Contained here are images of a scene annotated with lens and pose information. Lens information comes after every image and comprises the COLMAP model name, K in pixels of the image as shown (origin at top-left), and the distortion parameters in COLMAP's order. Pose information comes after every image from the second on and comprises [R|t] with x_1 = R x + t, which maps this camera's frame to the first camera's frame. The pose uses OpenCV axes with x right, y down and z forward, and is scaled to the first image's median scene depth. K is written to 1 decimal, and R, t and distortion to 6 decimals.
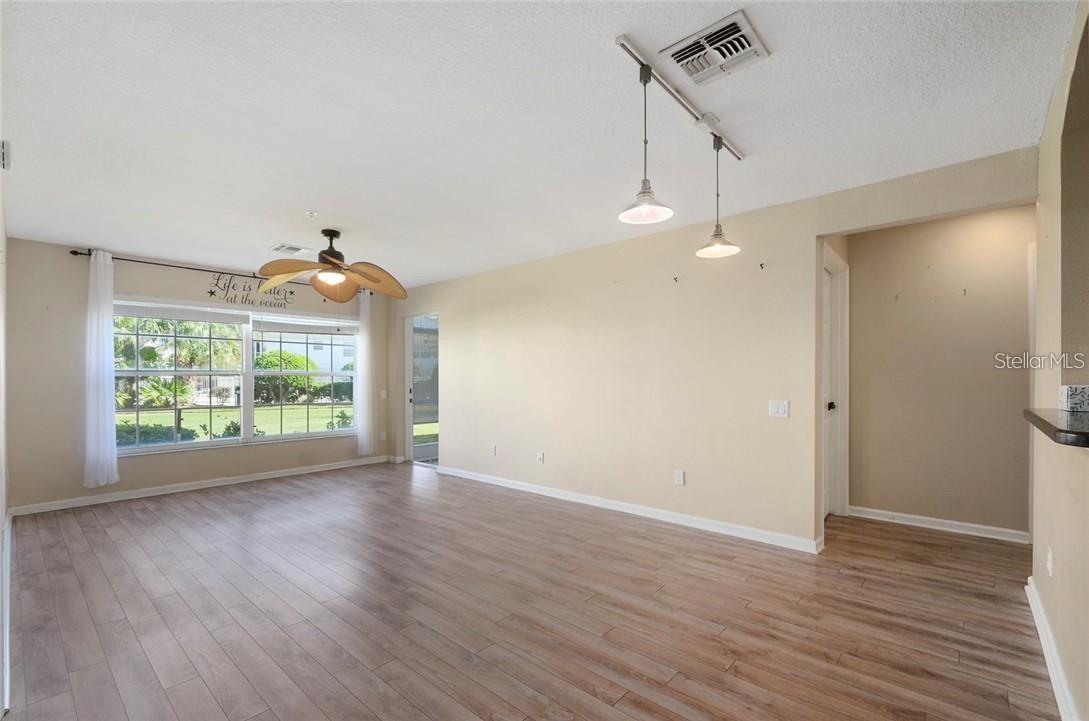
lens RADIAL K [[481.7, 0, 545.9], [0, 481.7, 364.6], [0, 0, 1]] dist [-0.002324, -0.000523]
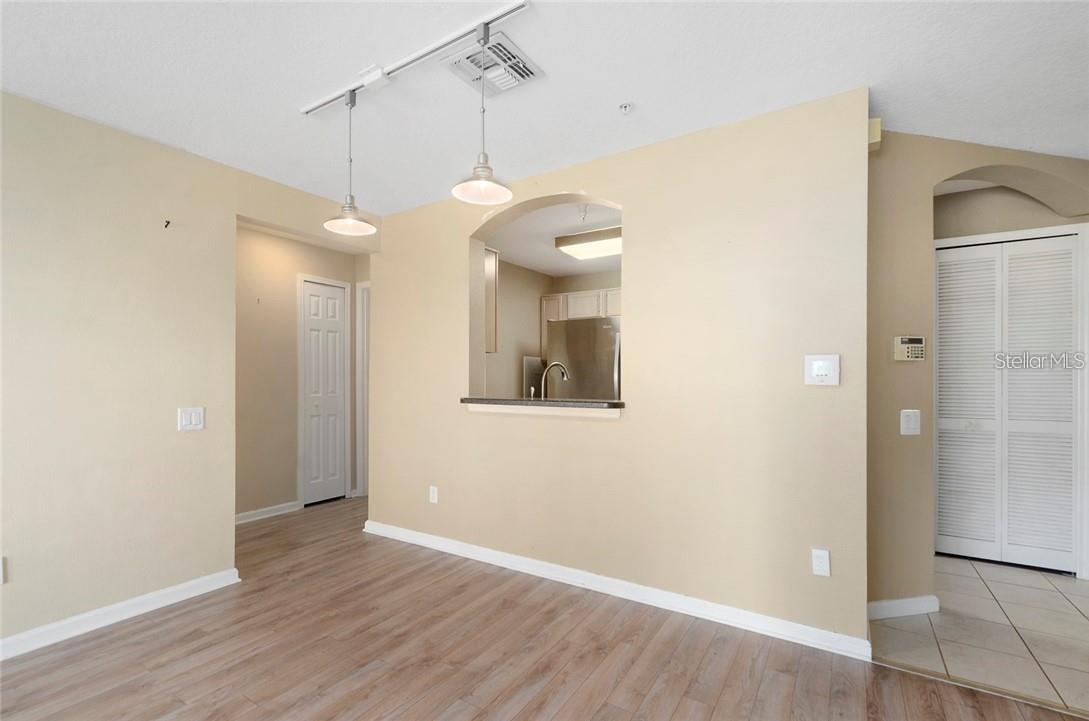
lens RADIAL K [[481.7, 0, 561.5], [0, 481.7, 385.1], [0, 0, 1]] dist [-0.002324, -0.000523]
pose [[-0.178269, -0.011507, 0.983915, -0.428464], [-0.023606, 0.999694, 0.007415, 0.022455], [-0.983699, -0.021905, -0.178486, 0.653396]]
